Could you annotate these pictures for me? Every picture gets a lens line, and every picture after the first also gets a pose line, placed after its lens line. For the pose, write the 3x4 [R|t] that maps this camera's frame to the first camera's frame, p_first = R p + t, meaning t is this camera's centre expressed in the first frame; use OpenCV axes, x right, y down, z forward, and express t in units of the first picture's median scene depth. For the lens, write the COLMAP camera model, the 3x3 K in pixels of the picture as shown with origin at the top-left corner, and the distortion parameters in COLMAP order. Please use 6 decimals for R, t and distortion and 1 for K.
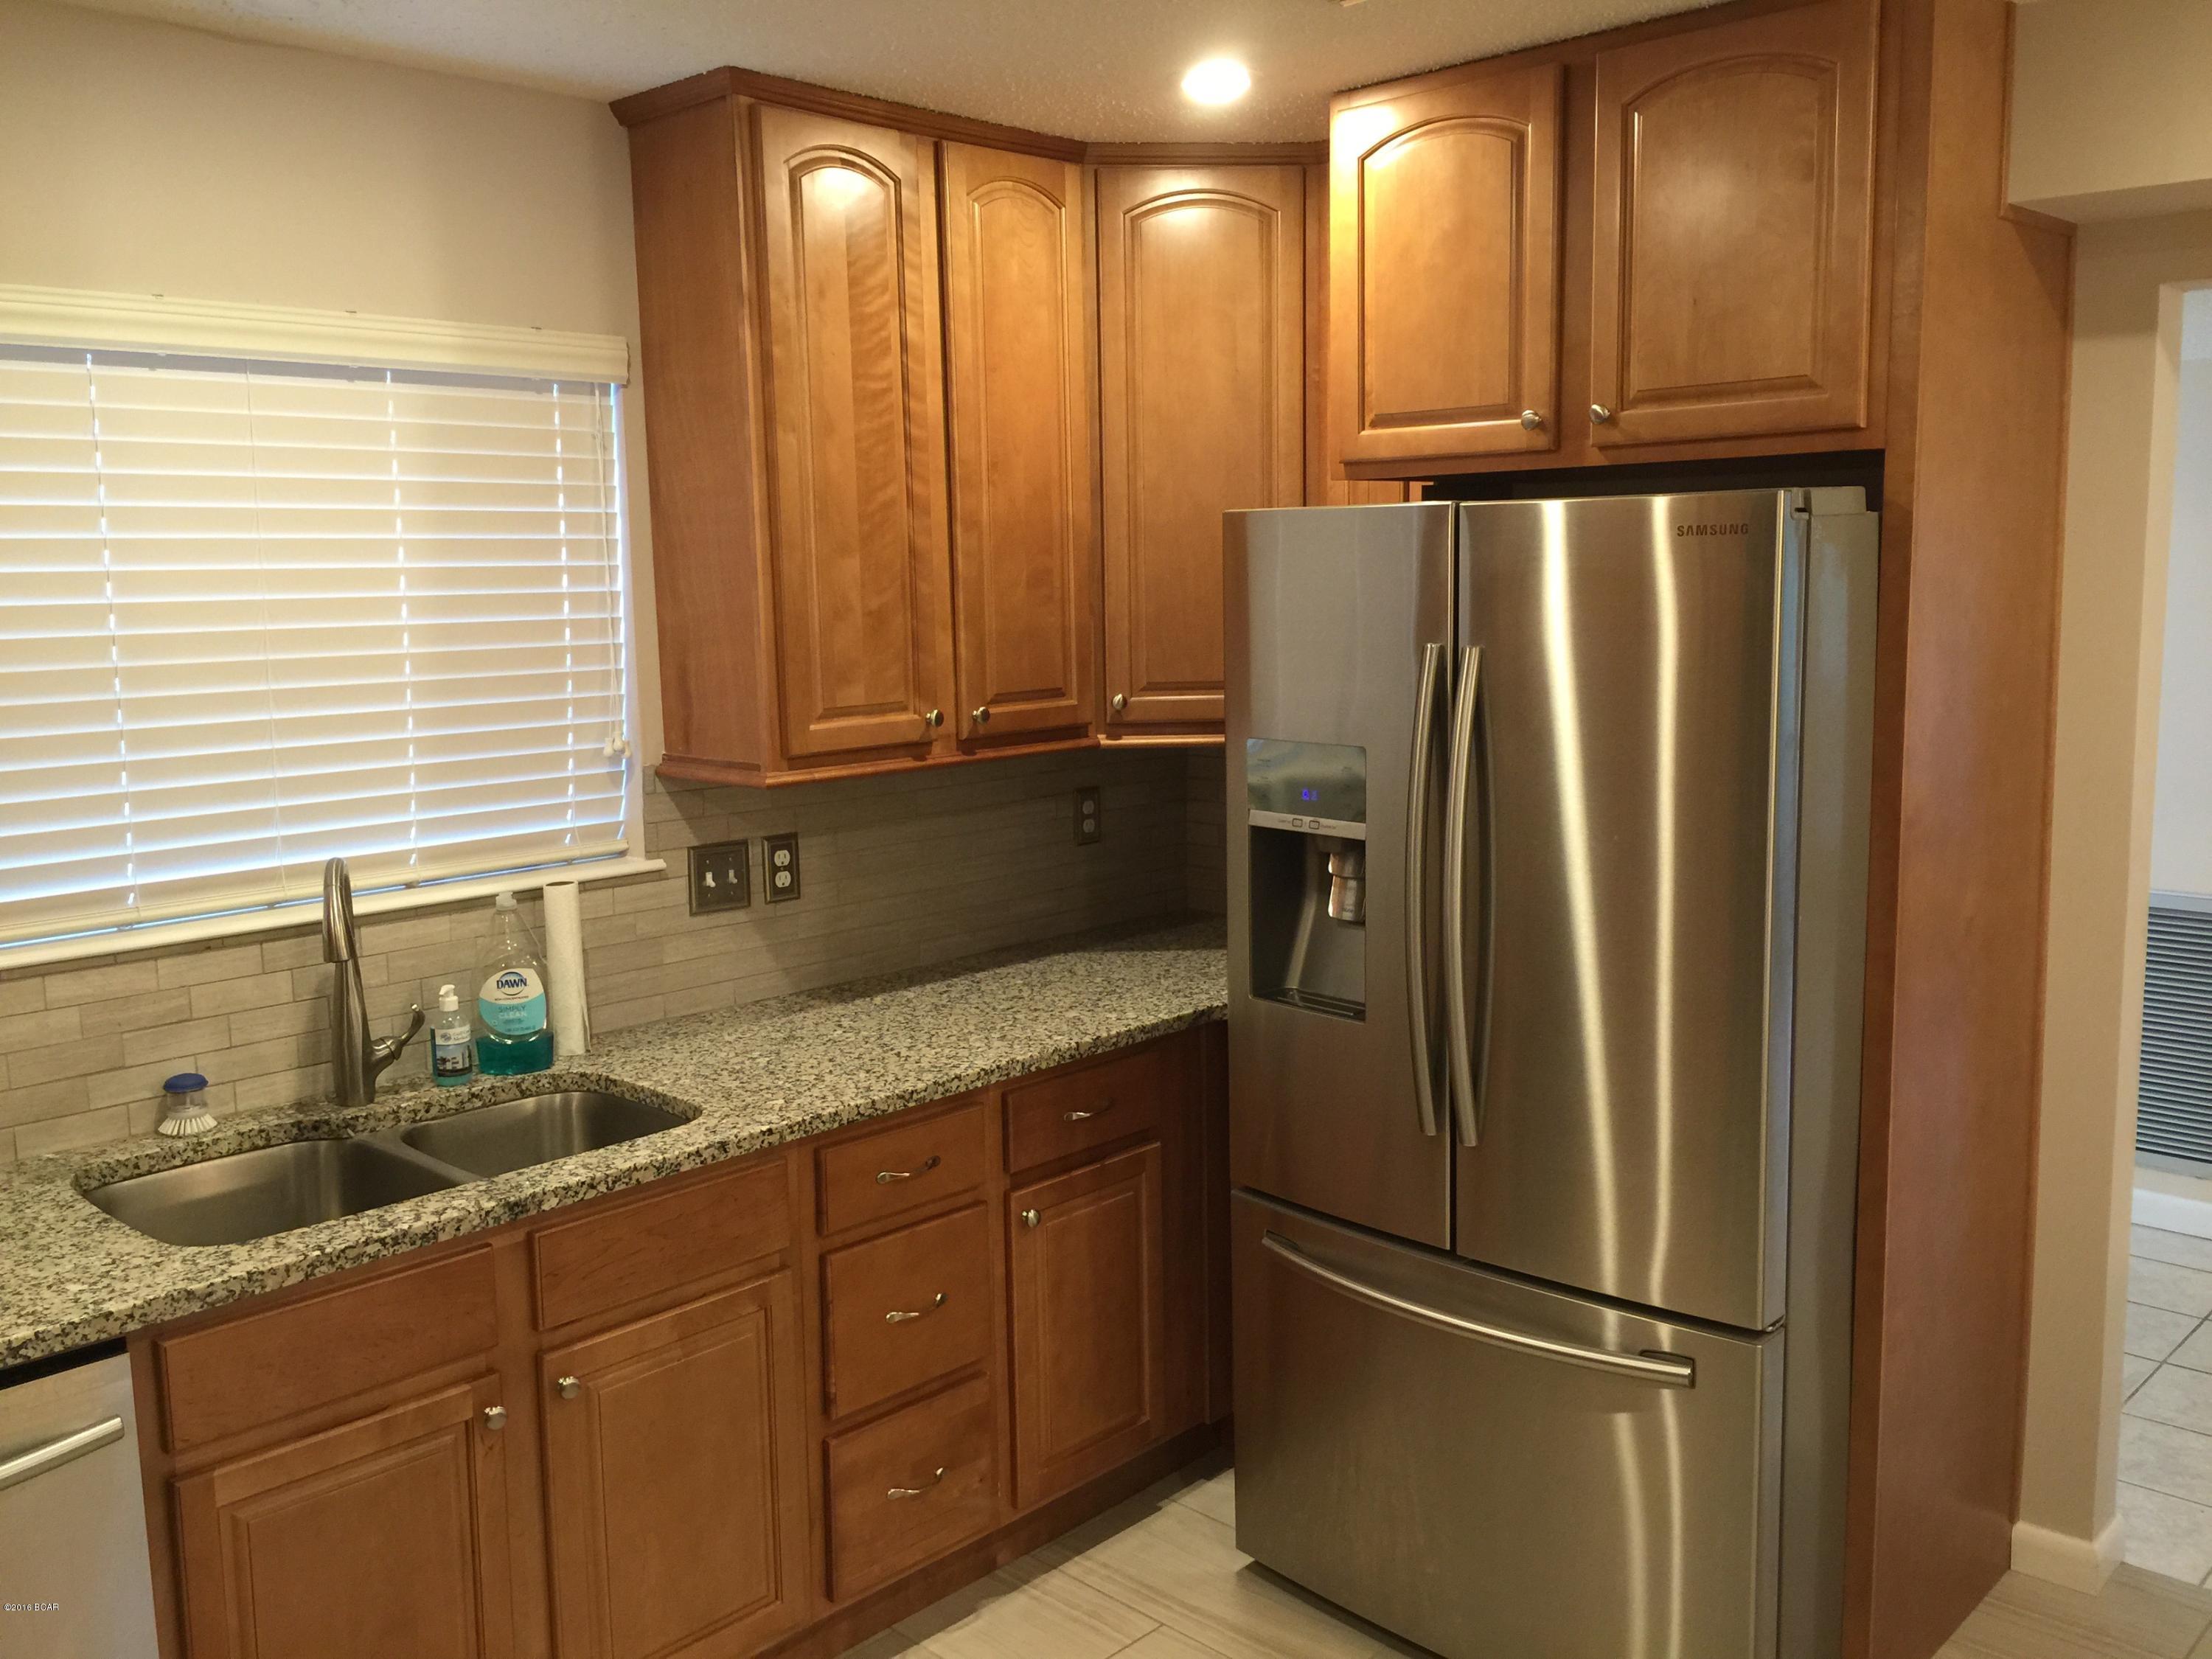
lens RADIAL K [[1859.6, 0, 1101.0], [0, 1859.6, 830.8], [0, 0, 1]] dist [0.000608, -0.002180]
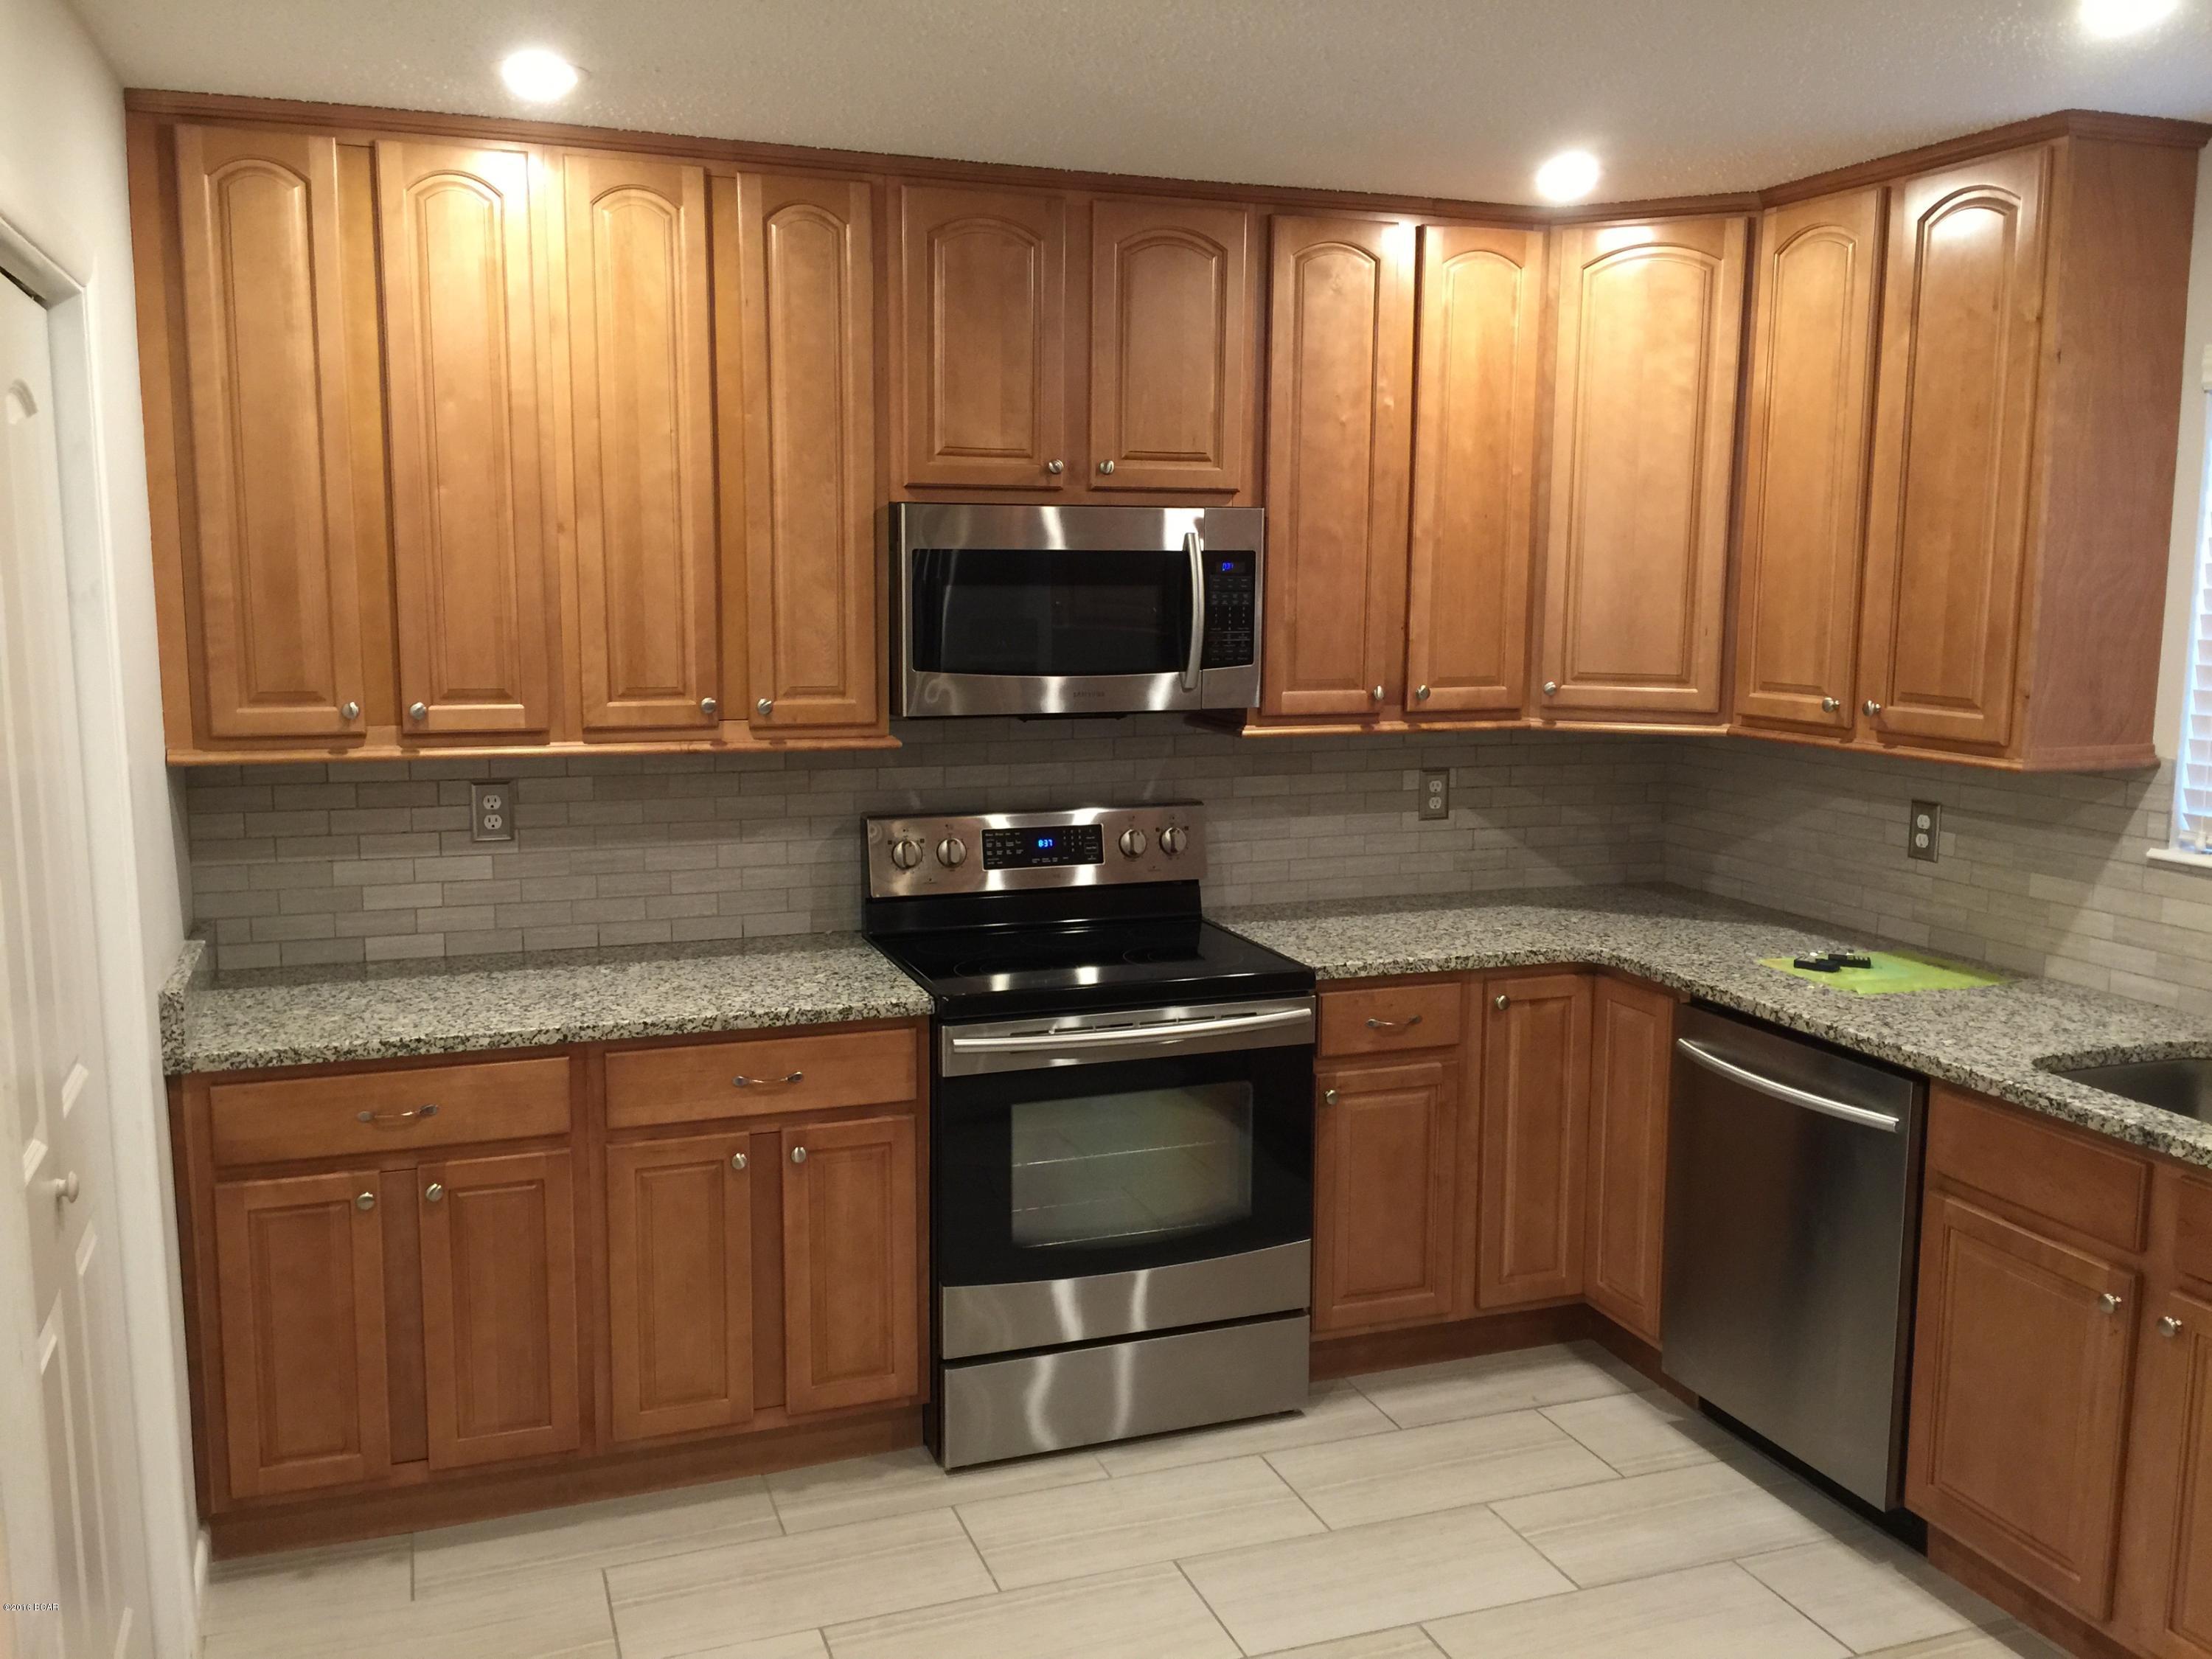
lens RADIAL K [[1859.6, 0, 1101.6], [0, 1859.6, 828.5], [0, 0, 1]] dist [0.000608, -0.002180]
pose [[-0.443714, 0.147122, -0.884010, 0.983121], [-0.113164, 0.969338, 0.218124, -0.161459], [0.888995, 0.196822, -0.413460, 0.896627]]
